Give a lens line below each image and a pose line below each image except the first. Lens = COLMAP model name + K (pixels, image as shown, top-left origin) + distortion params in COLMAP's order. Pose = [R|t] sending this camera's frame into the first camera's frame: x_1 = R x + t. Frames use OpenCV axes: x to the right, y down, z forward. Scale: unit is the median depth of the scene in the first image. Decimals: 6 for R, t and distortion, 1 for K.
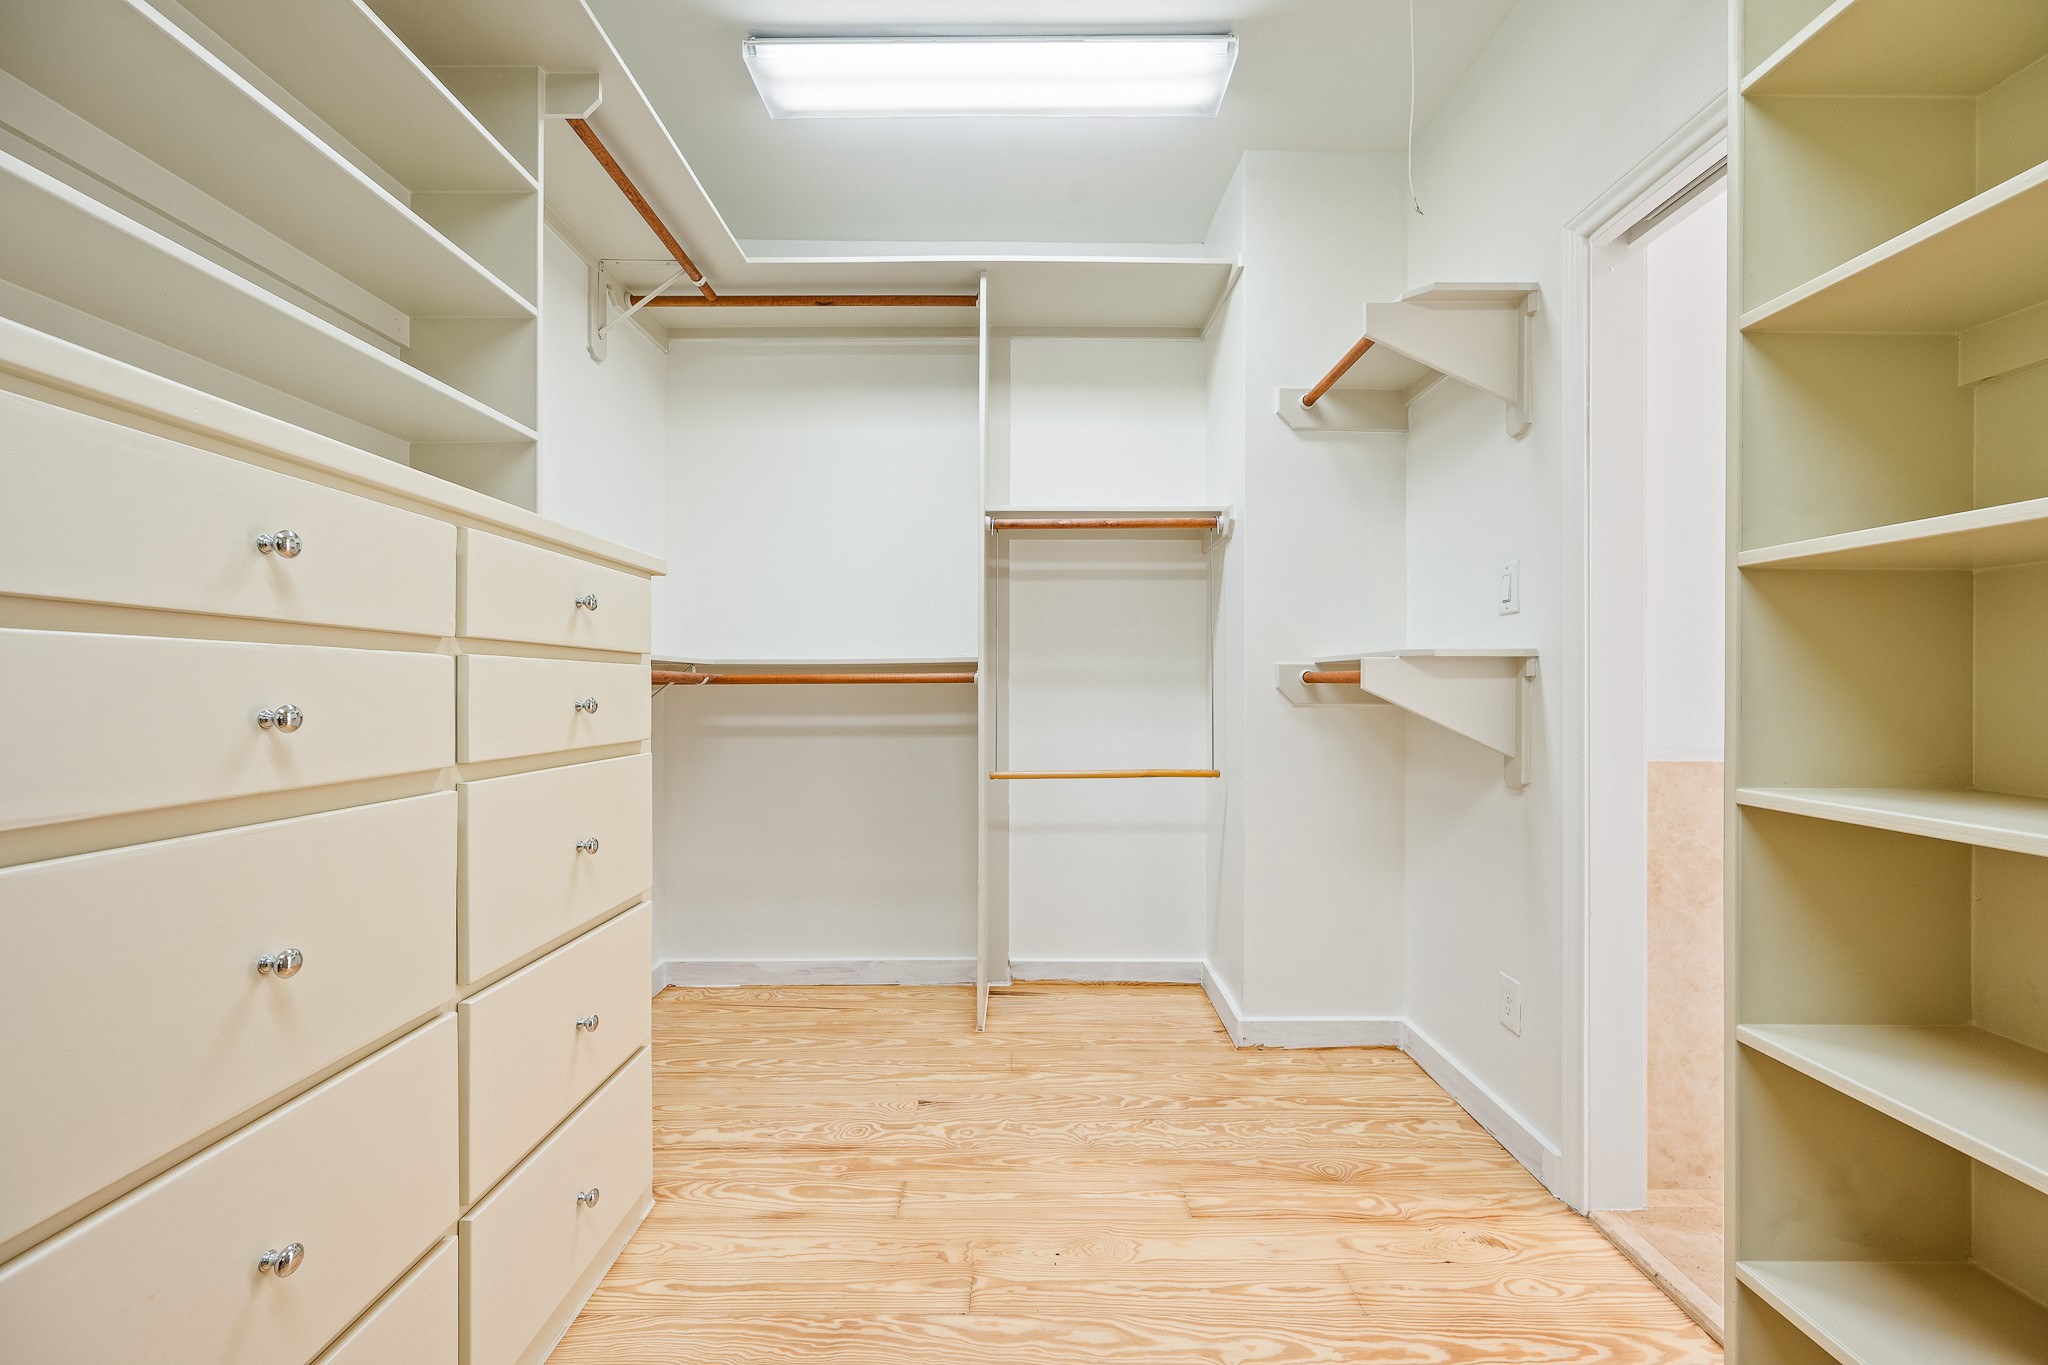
lens RADIAL K [[810.9, 0, 1012.6], [0, 810.9, 696.4], [0, 0, 1]] dist [-0.000380, 0.000361]
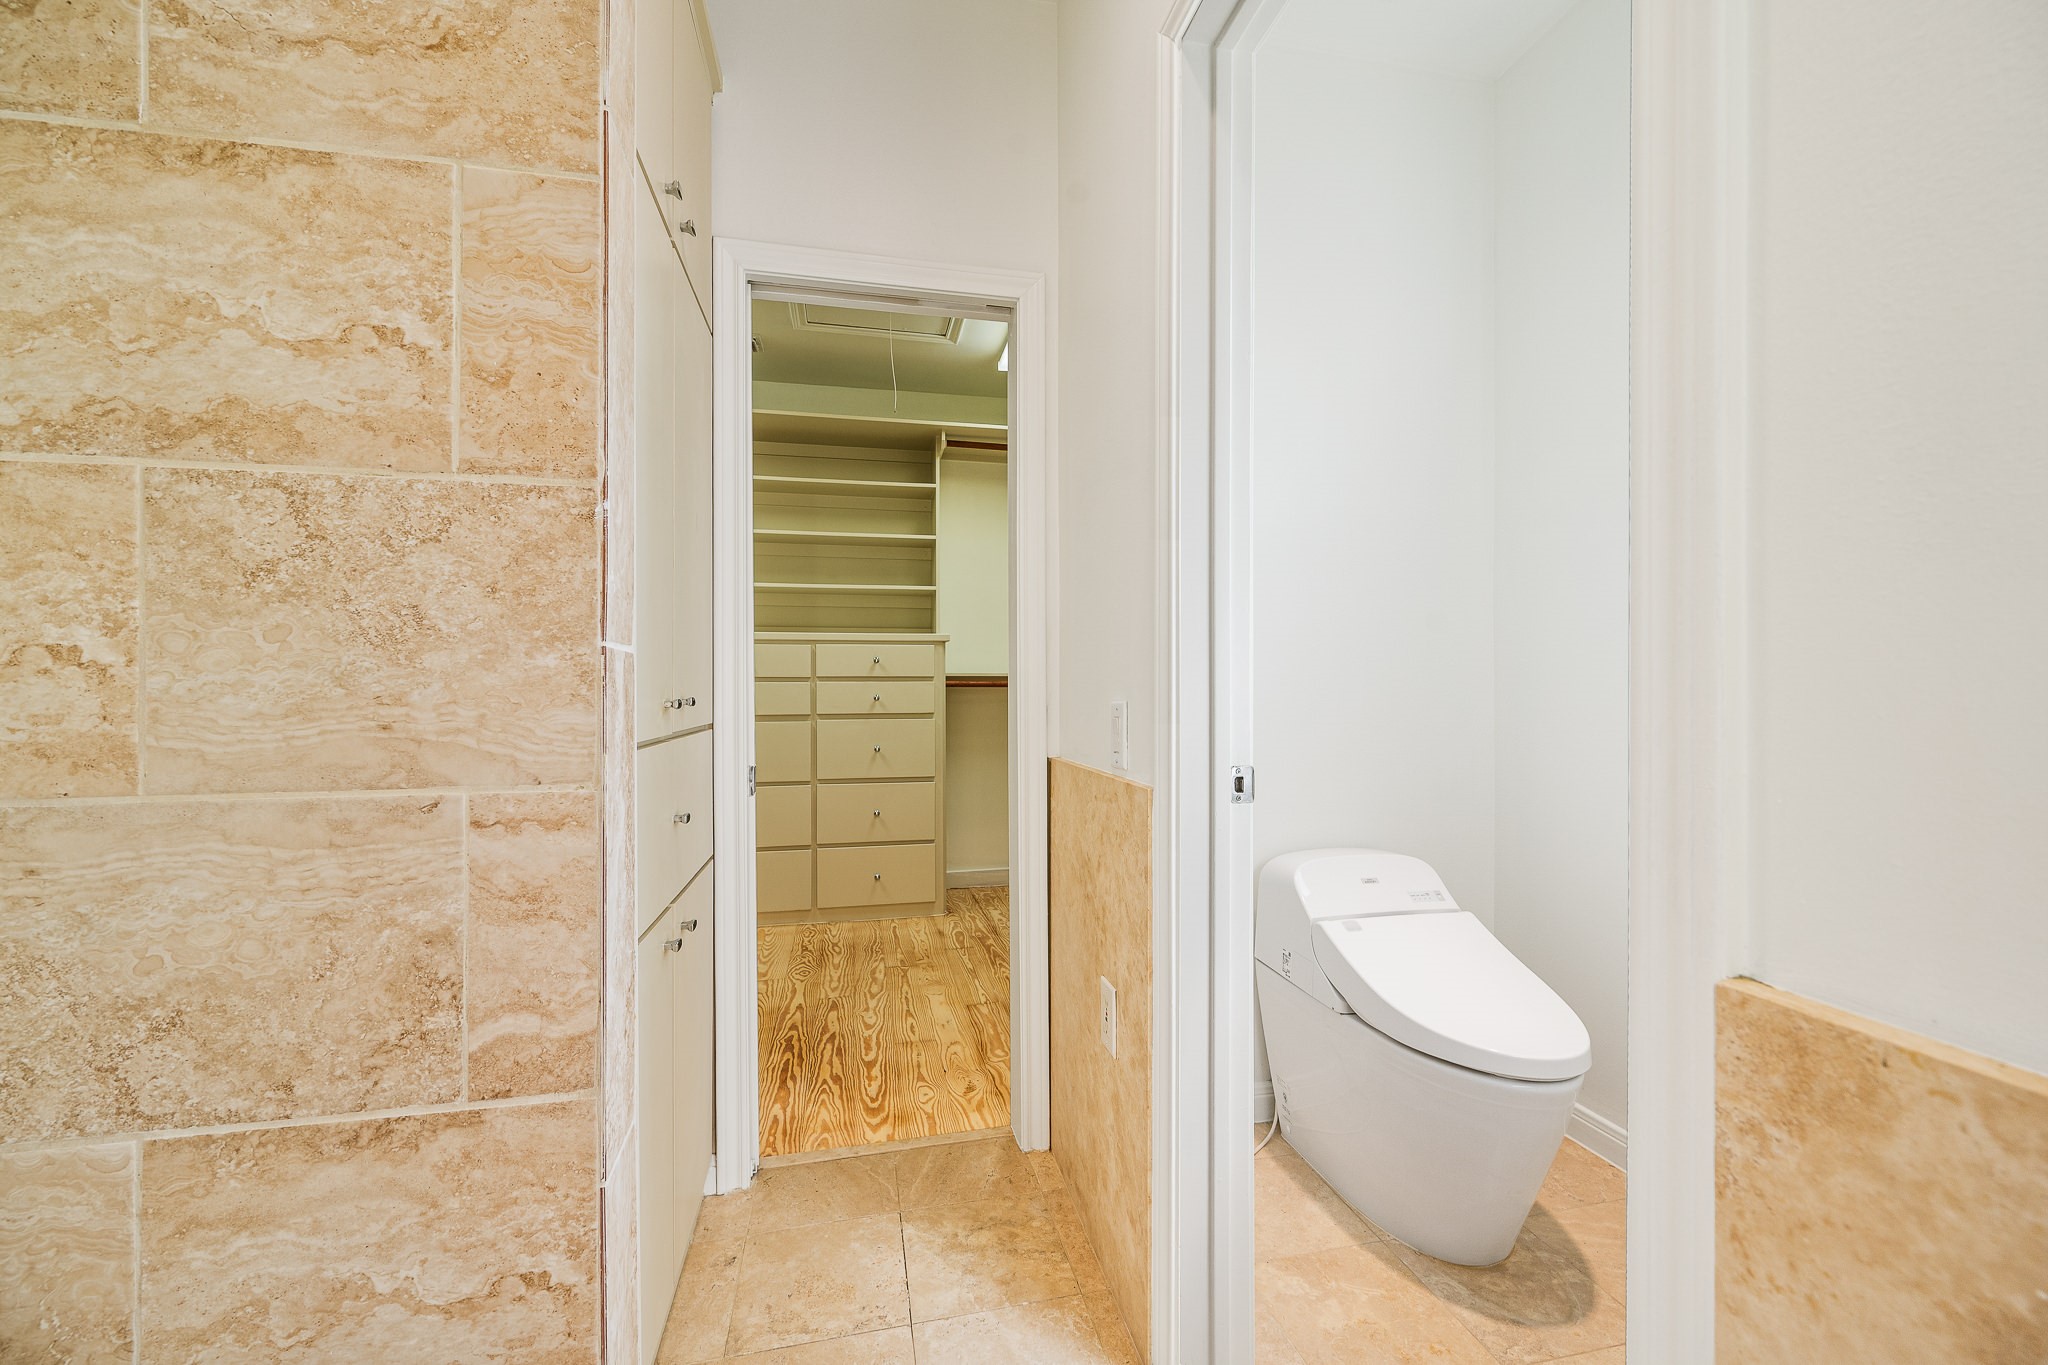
lens RADIAL K [[810.9, 0, 1004.1], [0, 810.9, 687.3], [0, 0, 1]] dist [-0.000380, 0.000361]
pose [[0.186024, -0.003183, -0.982540, 1.987668], [0.005867, 0.999981, -0.002129, -0.011603], [0.982528, -0.005369, 0.186039, 0.810253]]
